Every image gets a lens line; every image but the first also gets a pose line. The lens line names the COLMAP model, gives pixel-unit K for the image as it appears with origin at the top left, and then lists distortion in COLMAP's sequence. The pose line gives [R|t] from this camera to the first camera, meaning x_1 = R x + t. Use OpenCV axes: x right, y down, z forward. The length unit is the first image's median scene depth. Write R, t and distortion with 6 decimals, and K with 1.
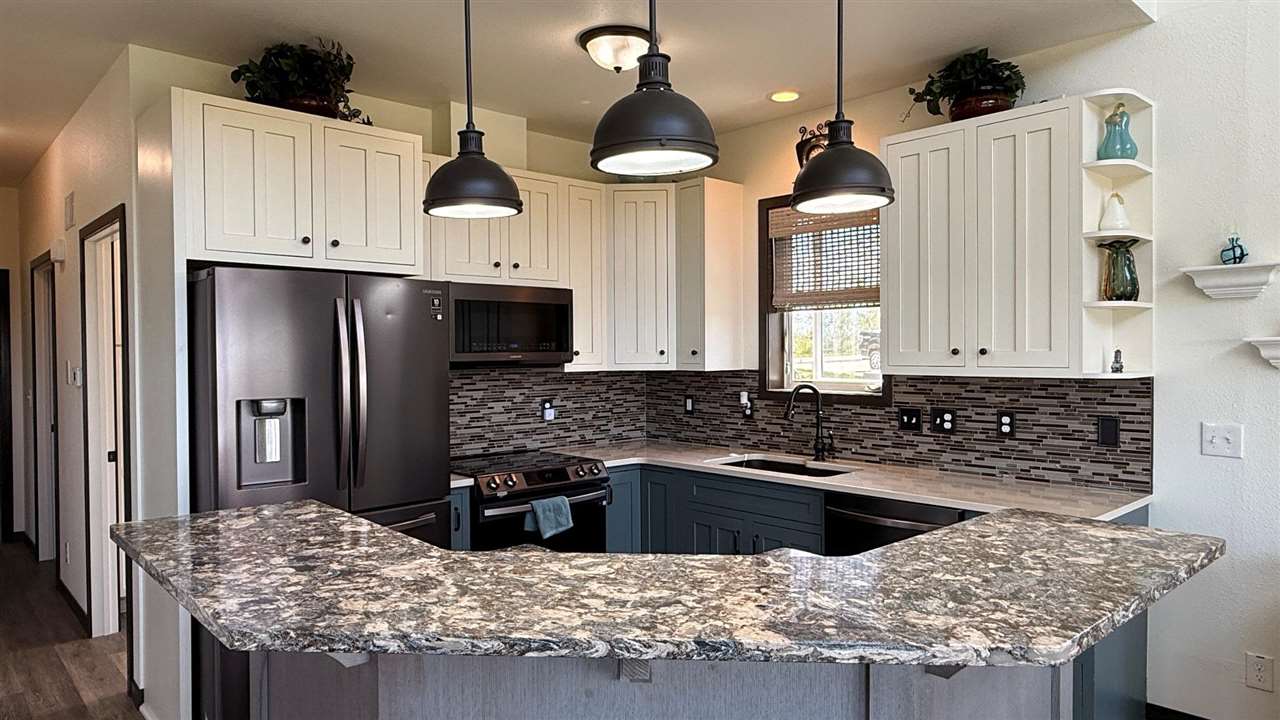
lens RADIAL K [[827.0, 0, 637.7], [0, 827.0, 357.6], [0, 0, 1]] dist [0.002374, -0.000380]
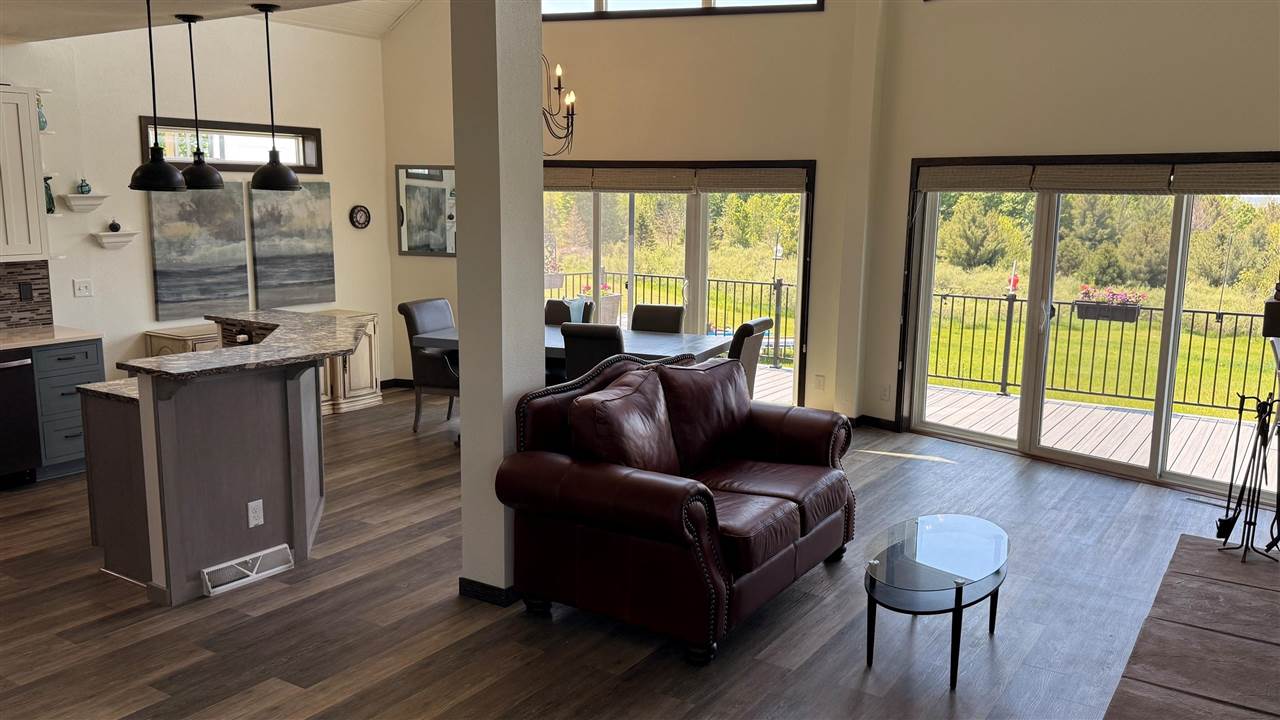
lens RADIAL K [[1011.6, 0, 640.1], [0, 1011.6, 363.2], [0, 0, 1]] dist [0.001627, 0.000874]
pose [[-0.231364, -0.166927, 0.958439, -1.629509], [0.001975, 0.985087, 0.172045, -0.110794], [-0.972865, 0.041698, -0.227584, 0.285620]]
